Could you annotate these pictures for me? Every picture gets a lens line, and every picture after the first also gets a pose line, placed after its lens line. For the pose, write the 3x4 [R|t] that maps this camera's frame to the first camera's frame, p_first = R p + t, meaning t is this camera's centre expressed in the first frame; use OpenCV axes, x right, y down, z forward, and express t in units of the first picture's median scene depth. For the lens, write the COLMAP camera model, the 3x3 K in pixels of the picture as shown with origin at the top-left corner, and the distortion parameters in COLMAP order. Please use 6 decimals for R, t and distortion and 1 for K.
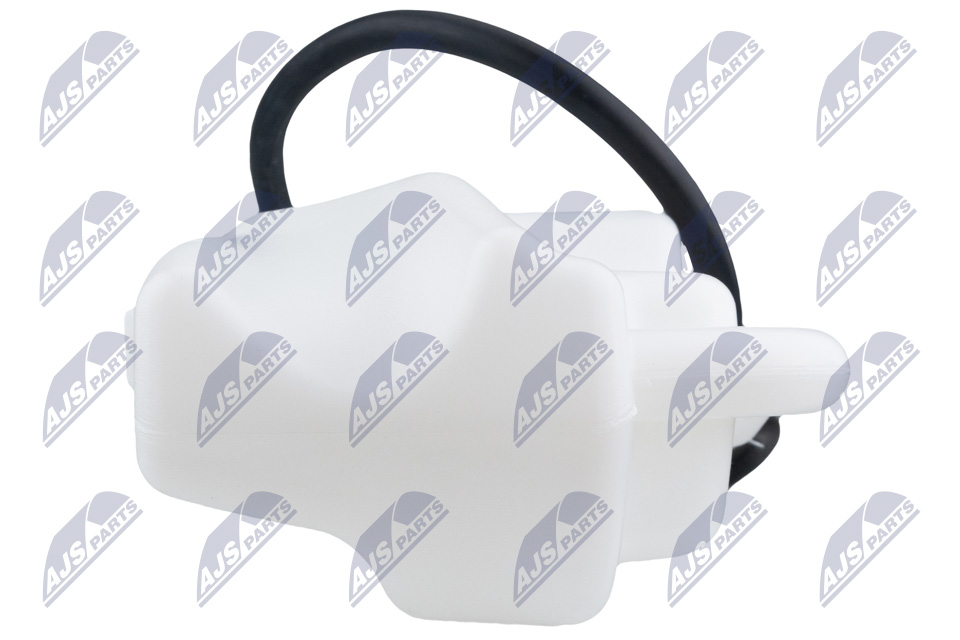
lens RADIAL K [[1023.4, 0, 480.1], [0, 1023.4, 320.6], [0, 0, 1]] dist [-0.007536, 0.000000]
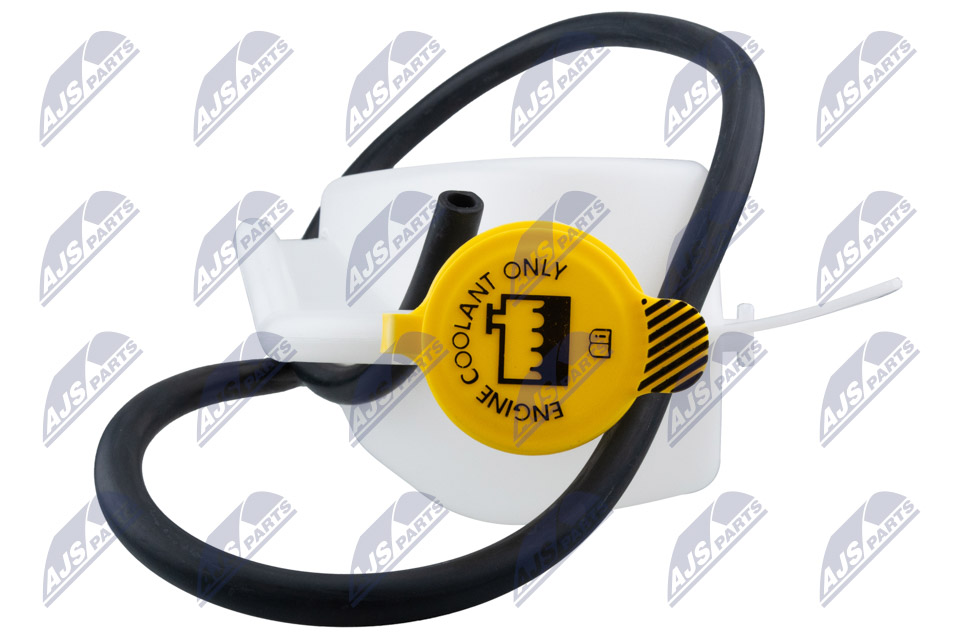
lens RADIAL K [[1023.4, 0, 476.7], [0, 1023.4, 320.5], [0, 0, 1]] dist [-0.007536, 0.000000]
pose [[0.999998, -0.000094, -0.001941, -0.151817], [0.000094, 1.000000, -0.000123, 0.000019], [0.001941, 0.000123, 0.999998, -0.000045]]
